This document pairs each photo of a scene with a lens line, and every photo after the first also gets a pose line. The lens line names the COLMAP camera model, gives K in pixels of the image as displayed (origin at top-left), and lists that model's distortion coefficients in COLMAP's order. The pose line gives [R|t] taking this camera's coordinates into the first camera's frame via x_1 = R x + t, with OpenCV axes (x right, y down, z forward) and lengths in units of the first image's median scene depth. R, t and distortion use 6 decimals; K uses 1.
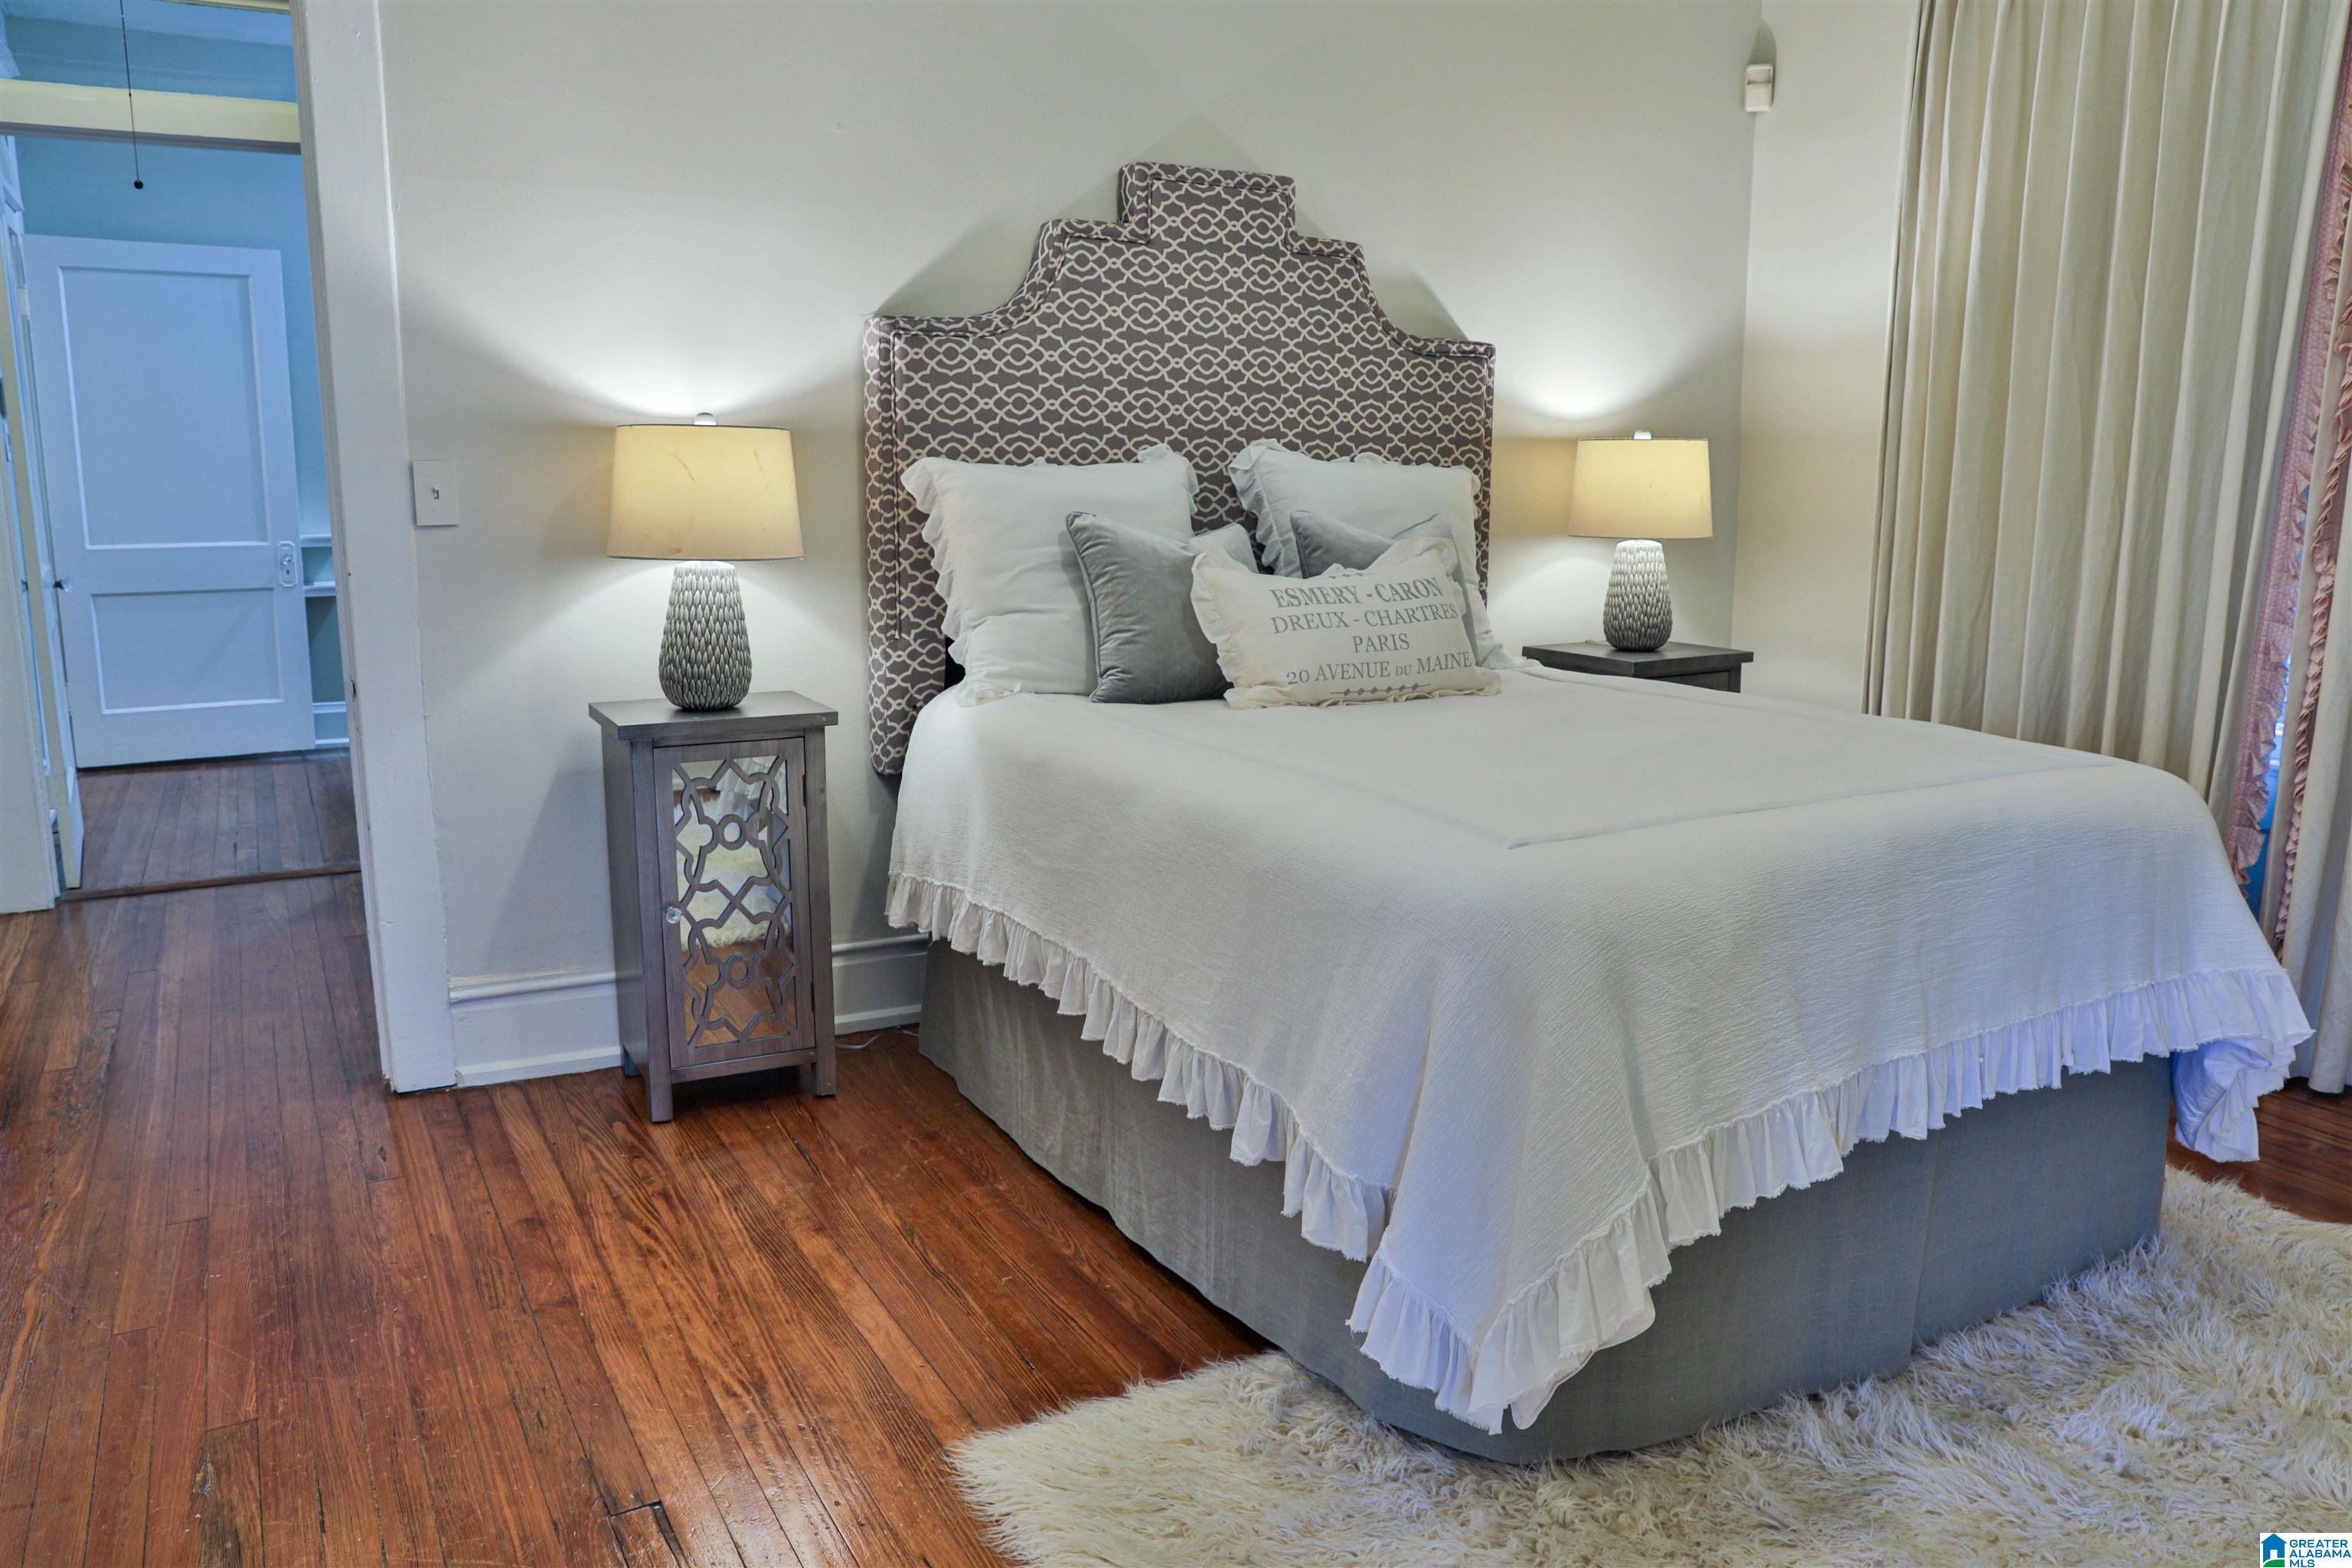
lens RADIAL K [[1698.9, 0, 1176.0], [0, 1698.9, 784.0], [0, 0, 1]] dist [-0.066917, 0.005731]
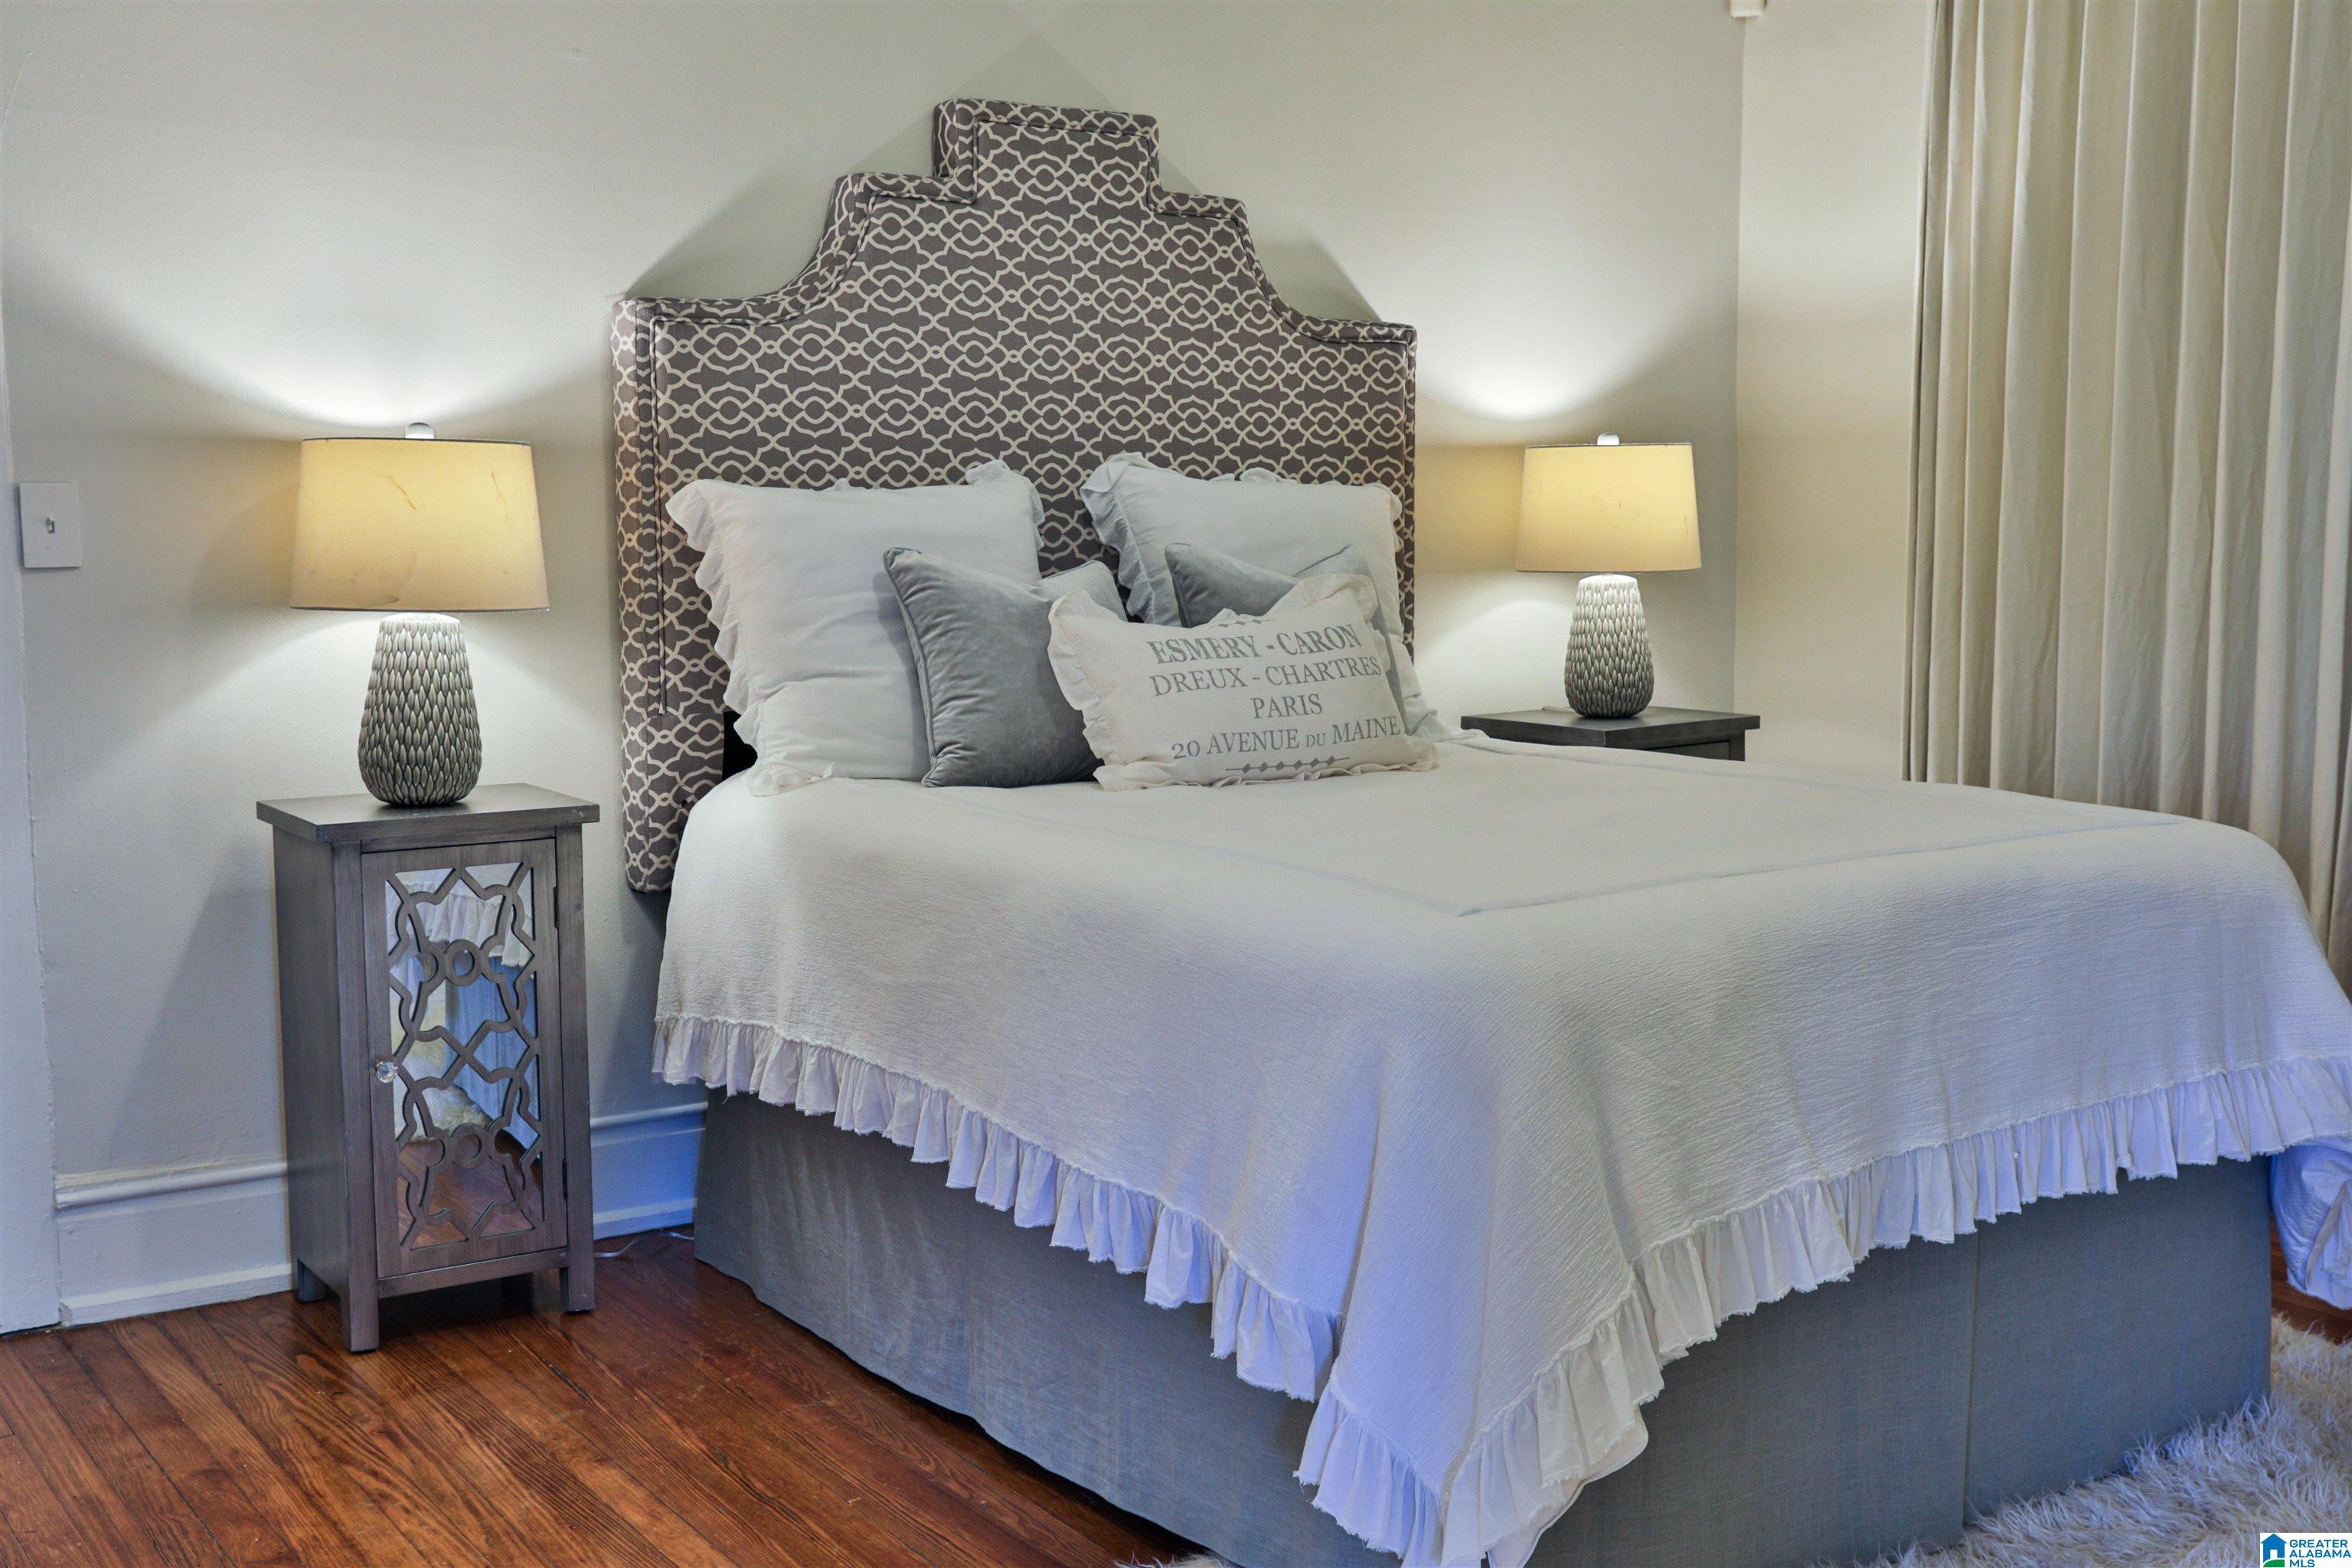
lens RADIAL K [[2377.8, 0, 1176.0], [0, 2377.8, 784.0], [0, 0, 1]] dist [0.054994, -0.007307]
pose [[0.996373, -0.020787, 0.082520, -0.022170], [0.025812, 0.997847, -0.060299, 0.017784], [-0.081089, 0.062210, 0.994764, -0.096400]]
